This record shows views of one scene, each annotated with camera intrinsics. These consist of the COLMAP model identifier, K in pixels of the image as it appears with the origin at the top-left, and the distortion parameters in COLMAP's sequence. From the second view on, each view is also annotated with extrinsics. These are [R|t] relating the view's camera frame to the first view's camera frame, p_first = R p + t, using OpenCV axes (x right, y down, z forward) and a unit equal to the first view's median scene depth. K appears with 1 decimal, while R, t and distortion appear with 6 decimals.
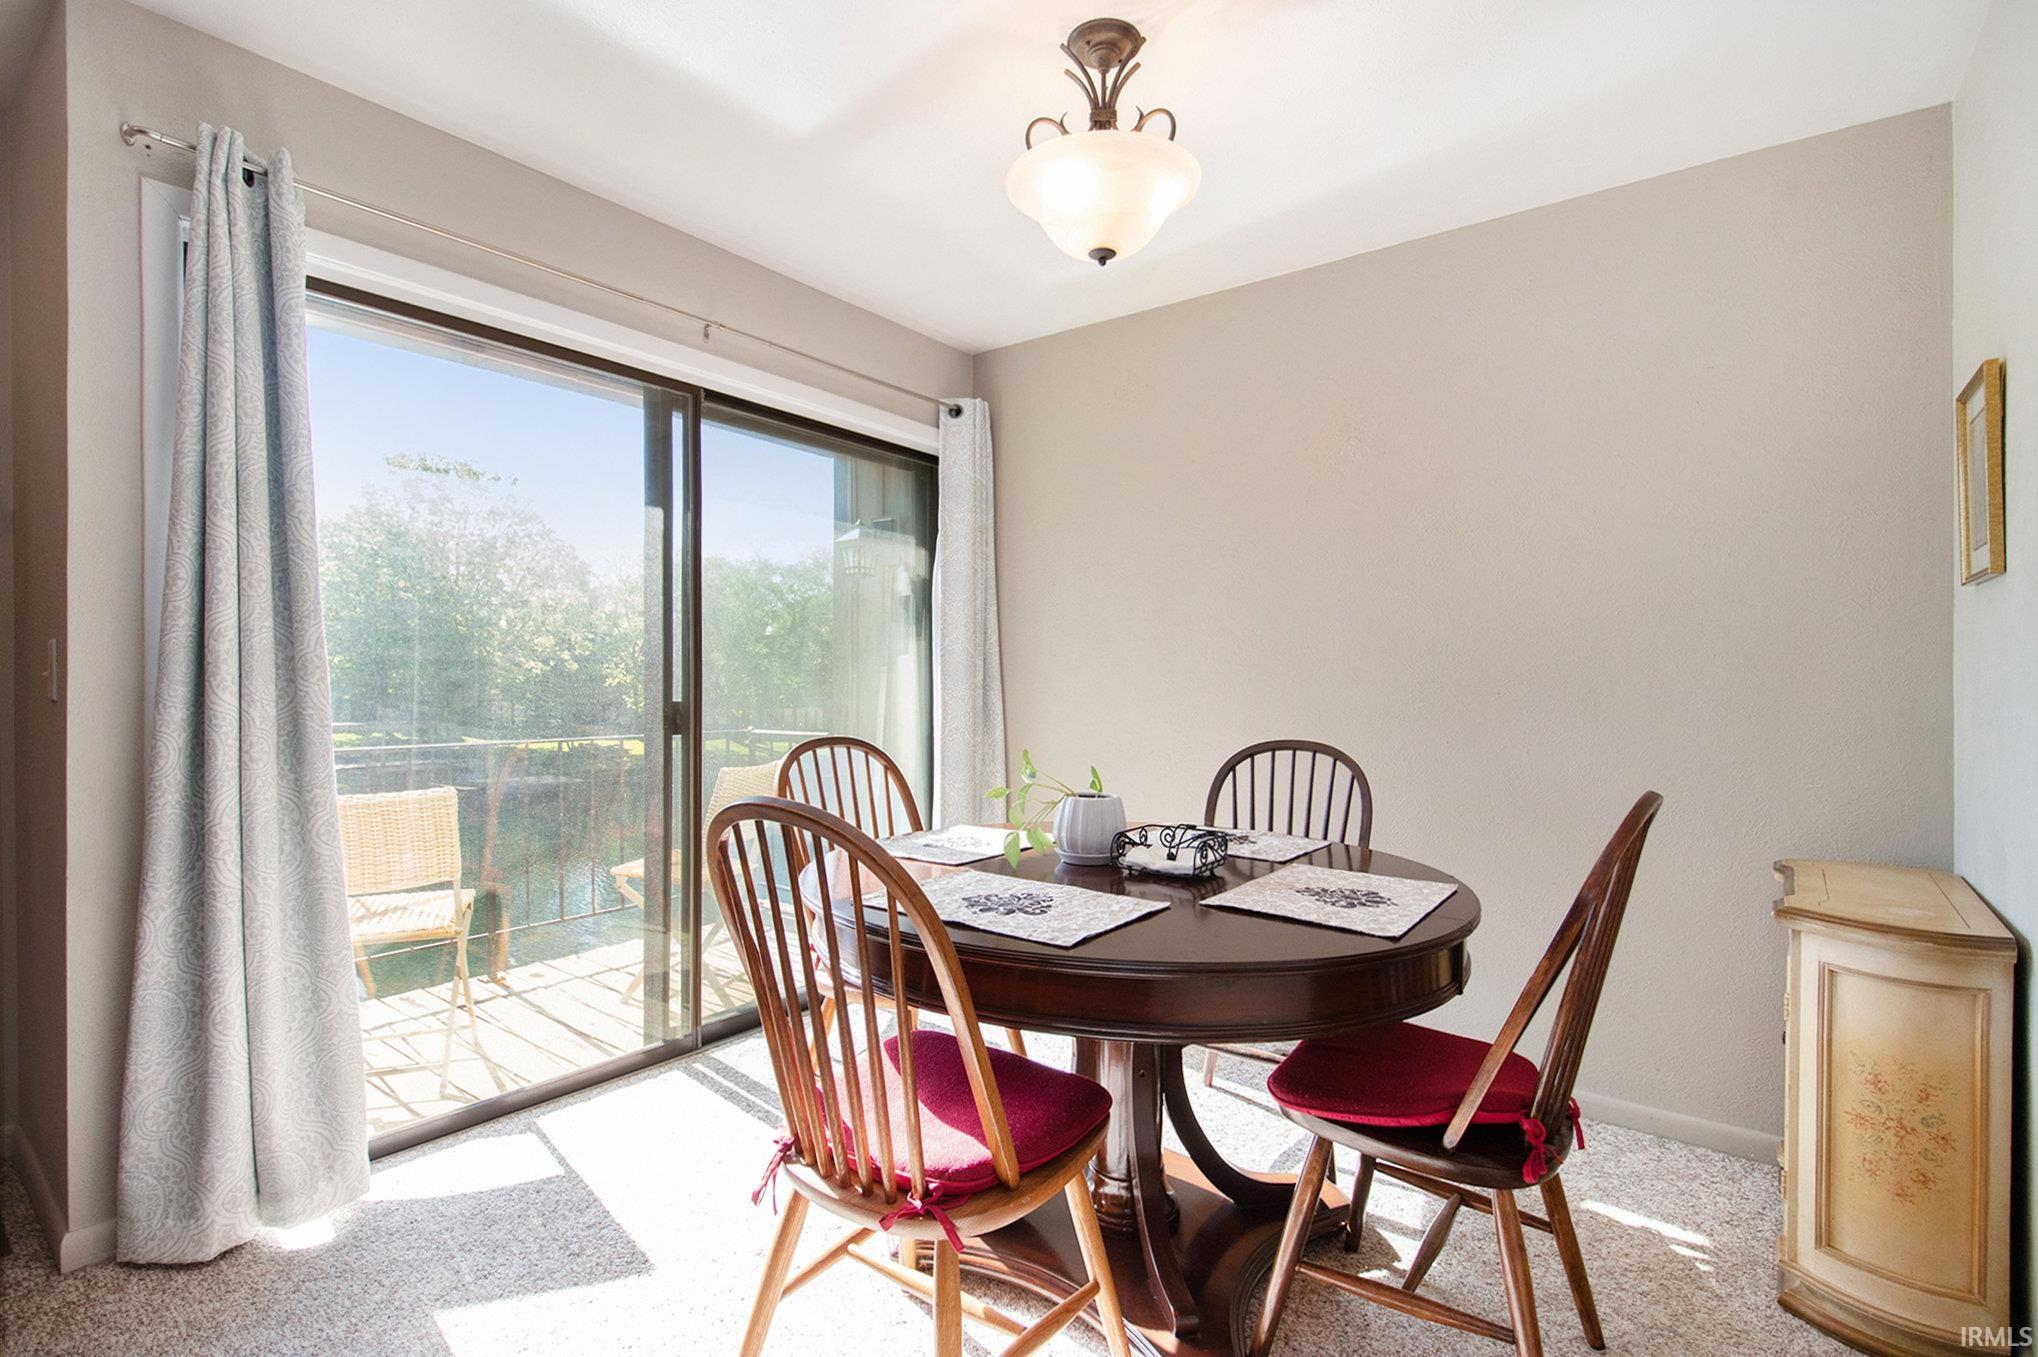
lens RADIAL K [[949.1, 0, 1023.4], [0, 949.1, 675.0], [0, 0, 1]] dist [-0.010575, -0.003942]
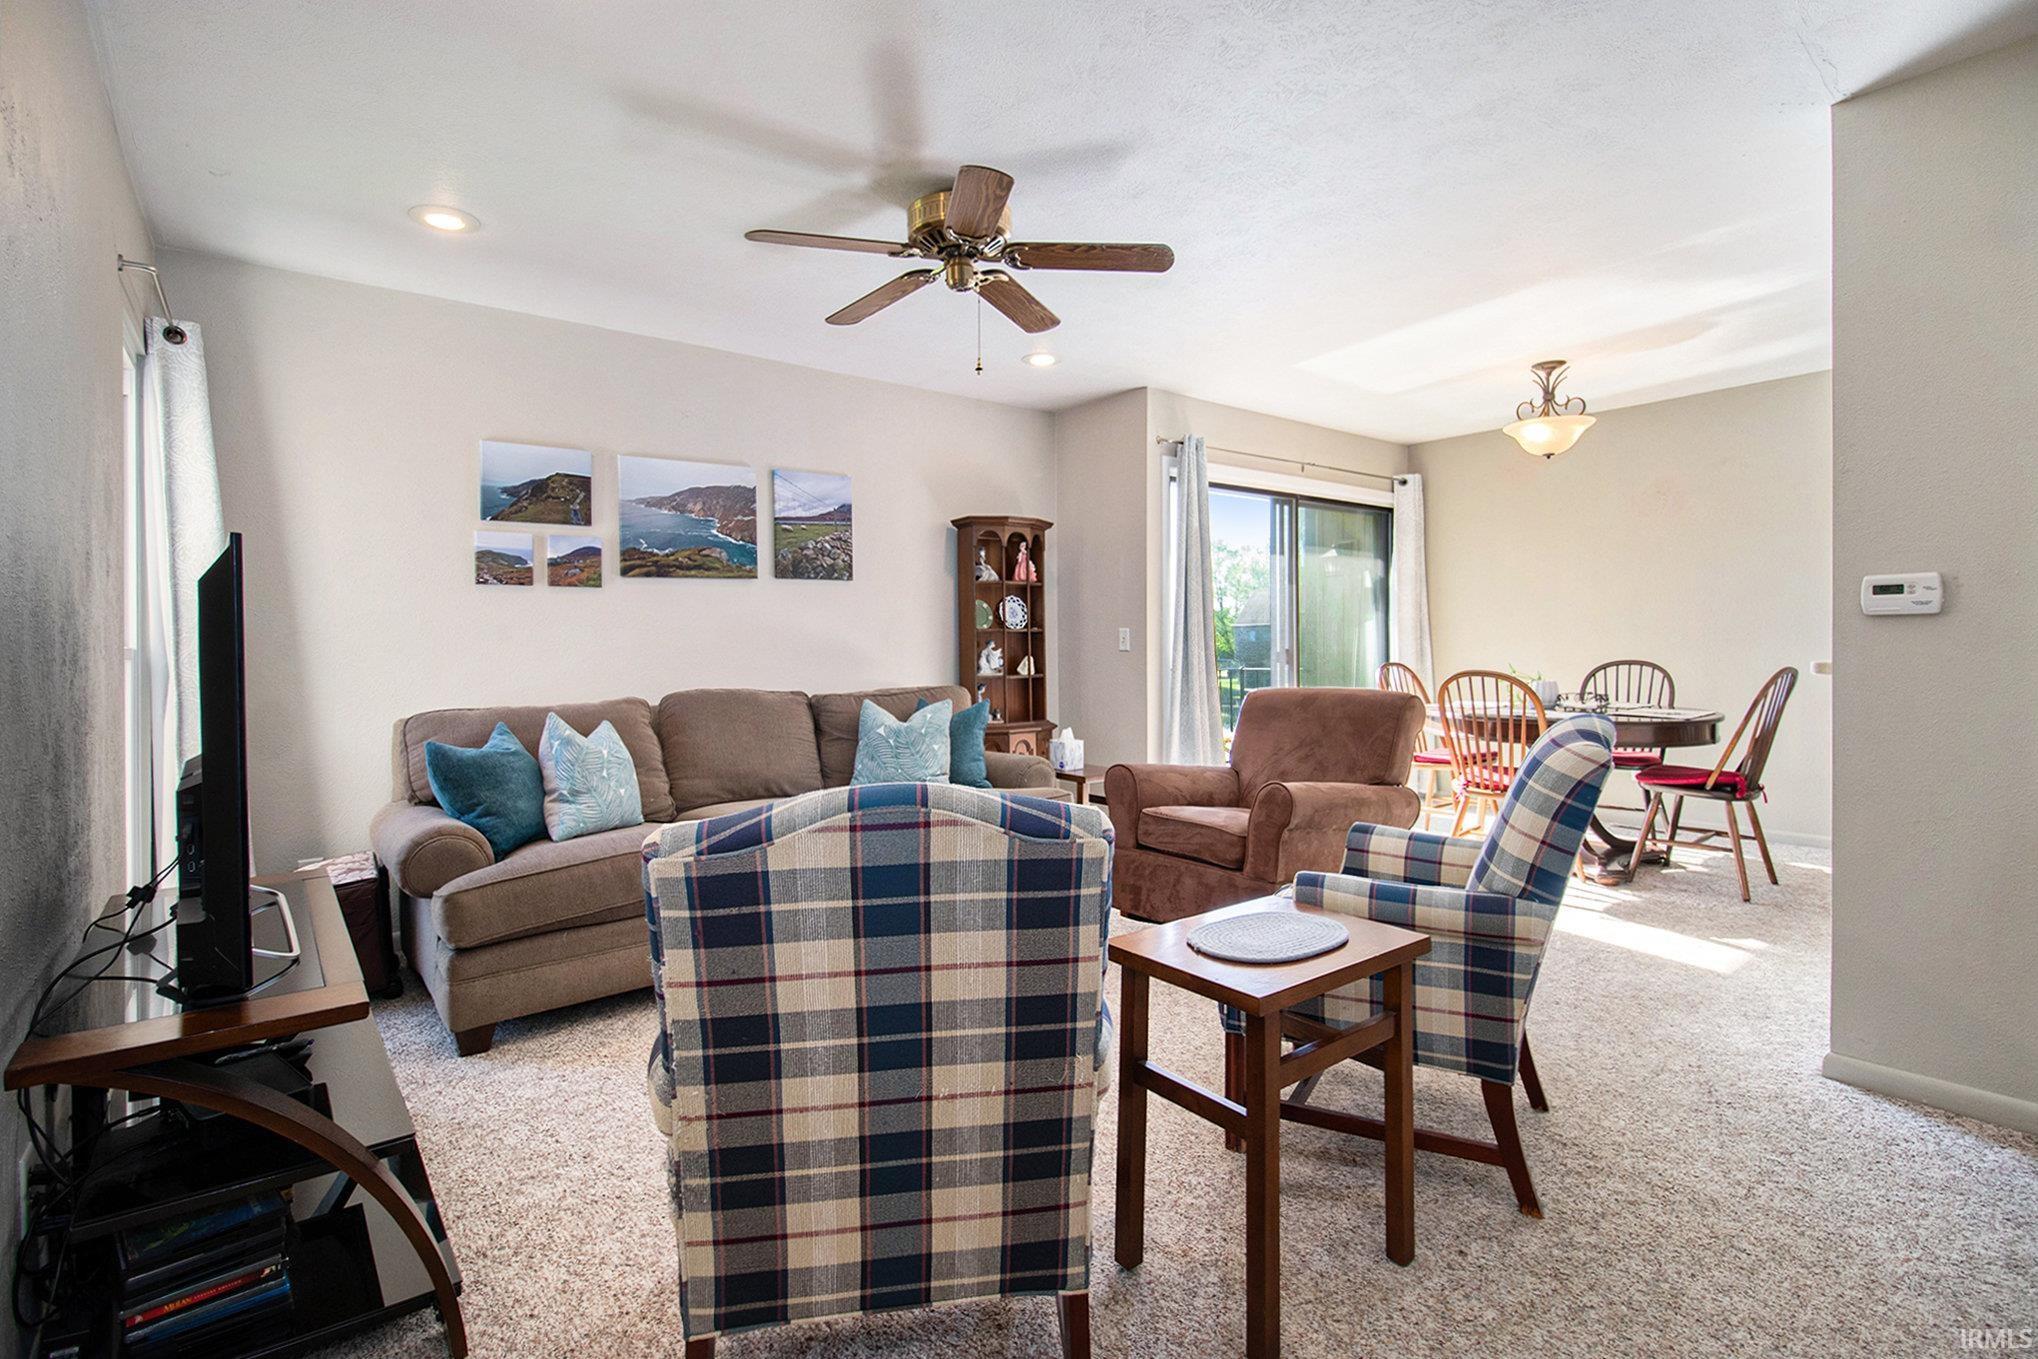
lens RADIAL K [[949.1, 0, 1025.0], [0, 949.1, 671.6], [0, 0, 1]] dist [-0.010575, -0.003942]
pose [[0.970810, -0.017842, -0.239187, -0.458404], [0.025553, 0.999248, 0.029176, 0.003539], [0.238486, -0.034436, 0.970535, -1.189115]]
